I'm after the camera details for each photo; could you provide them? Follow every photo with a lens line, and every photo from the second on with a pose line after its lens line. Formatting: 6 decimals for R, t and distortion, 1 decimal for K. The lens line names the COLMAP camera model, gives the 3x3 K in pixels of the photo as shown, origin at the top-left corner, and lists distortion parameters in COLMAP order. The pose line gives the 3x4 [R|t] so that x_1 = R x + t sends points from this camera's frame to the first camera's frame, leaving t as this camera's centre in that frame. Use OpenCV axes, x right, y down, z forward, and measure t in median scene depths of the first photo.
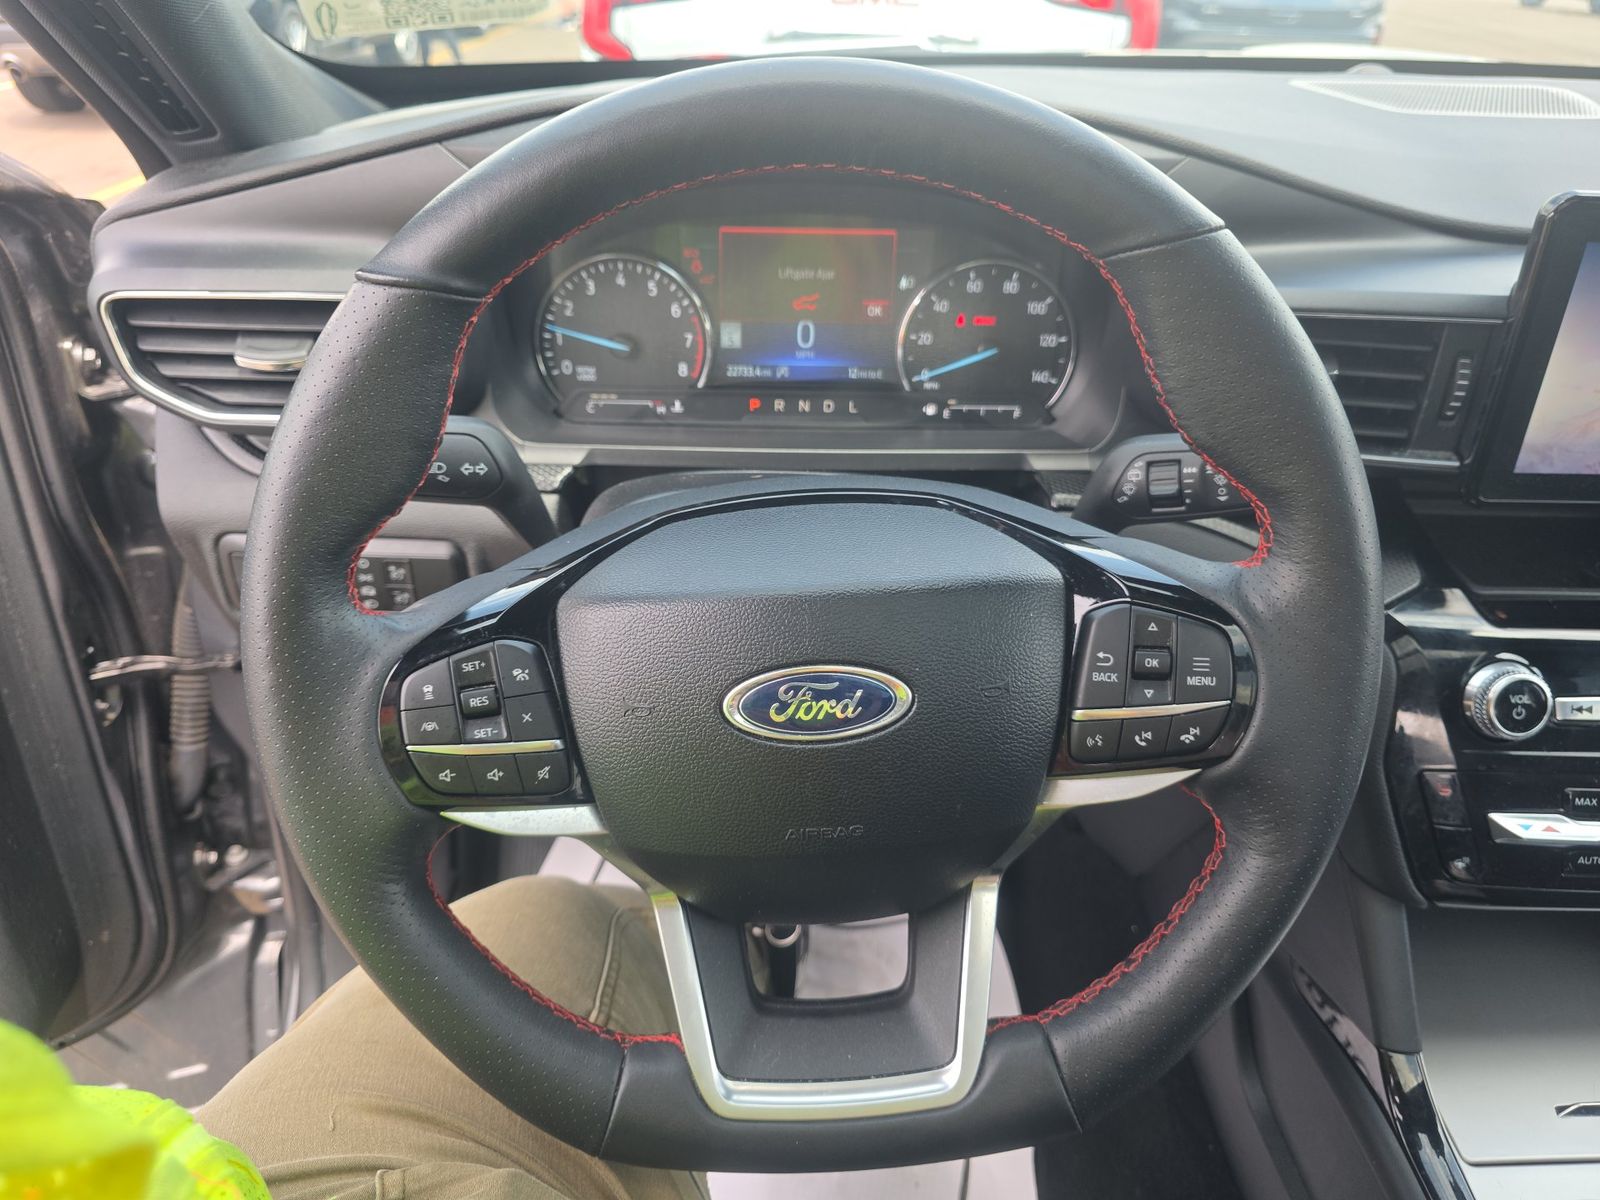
lens RADIAL K [[1070.1, 0, 800.0], [0, 1070.1, 600.0], [0, 0, 1]] dist [0.035160, -0.000272]
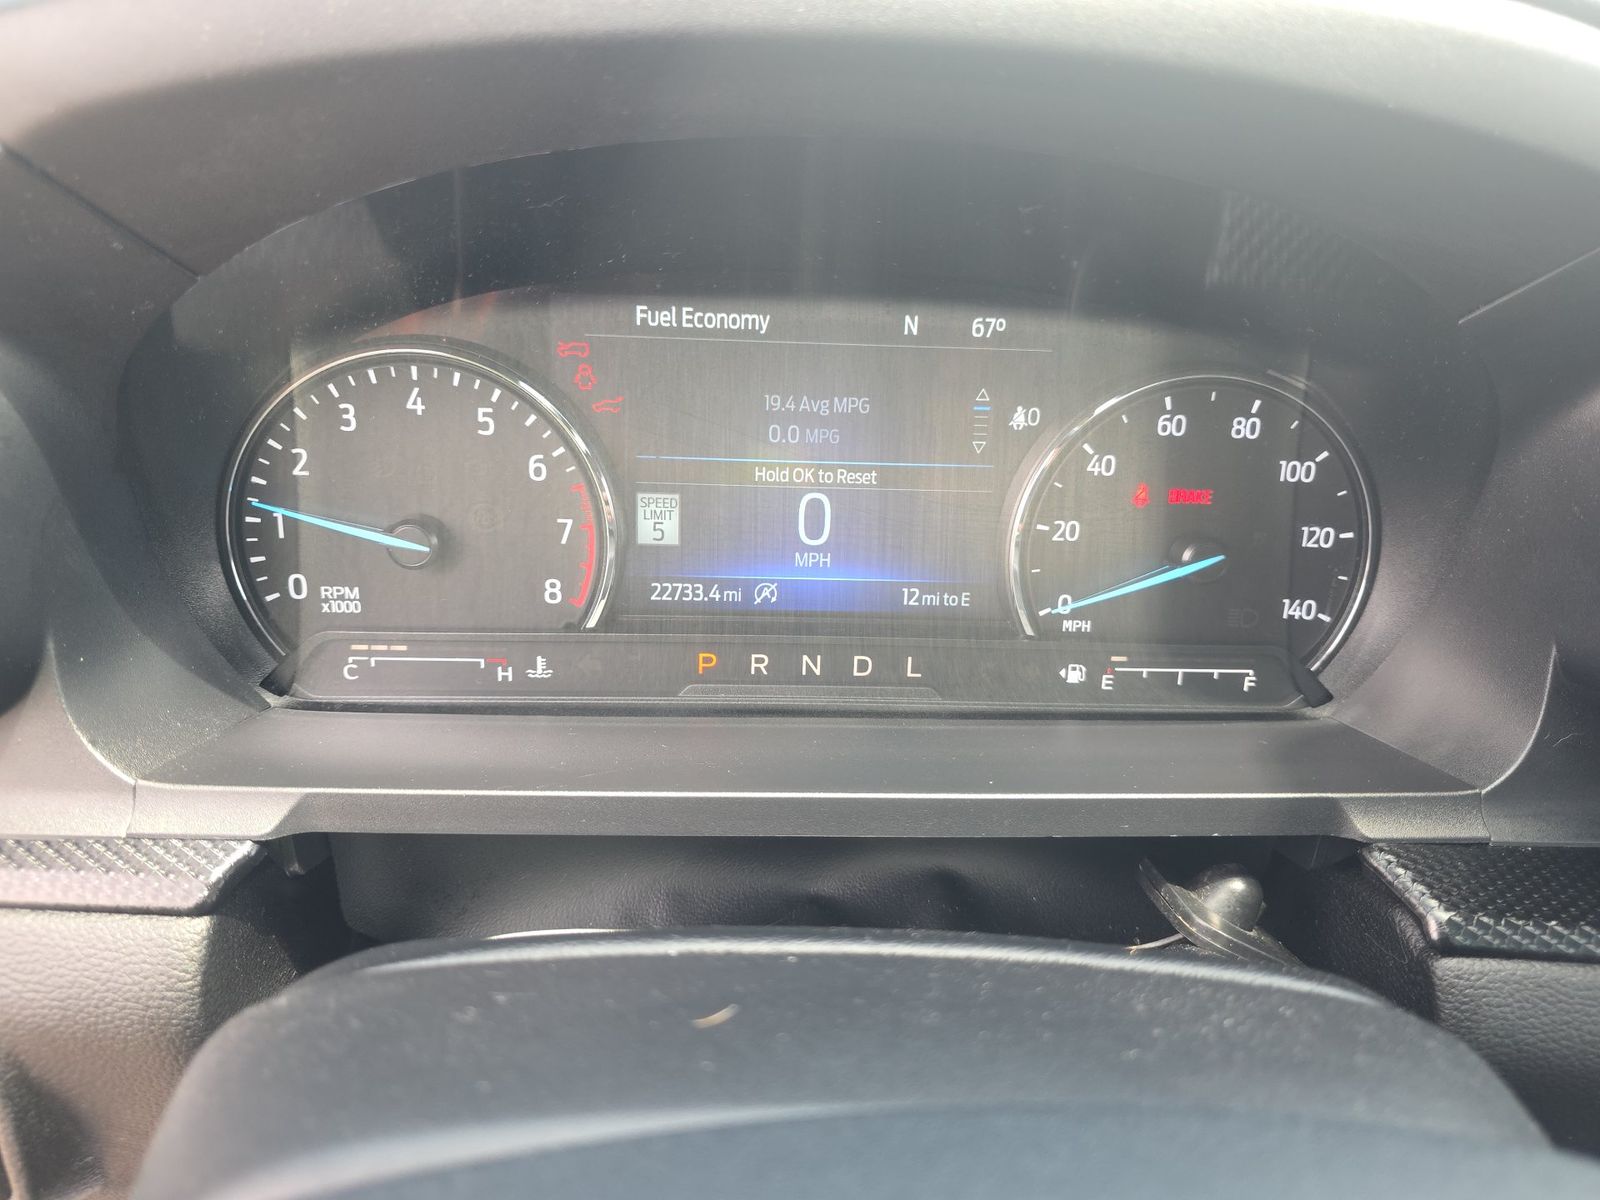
lens RADIAL K [[1073.7, 0, 800.0], [0, 1073.7, 600.0], [0, 0, 1]] dist [0.004895, -0.029671]
pose [[0.998836, 0.004299, 0.048049, -0.024696], [0.002606, 0.989759, -0.142725, -0.145023], [-0.048171, 0.142684, 0.988595, 0.536849]]
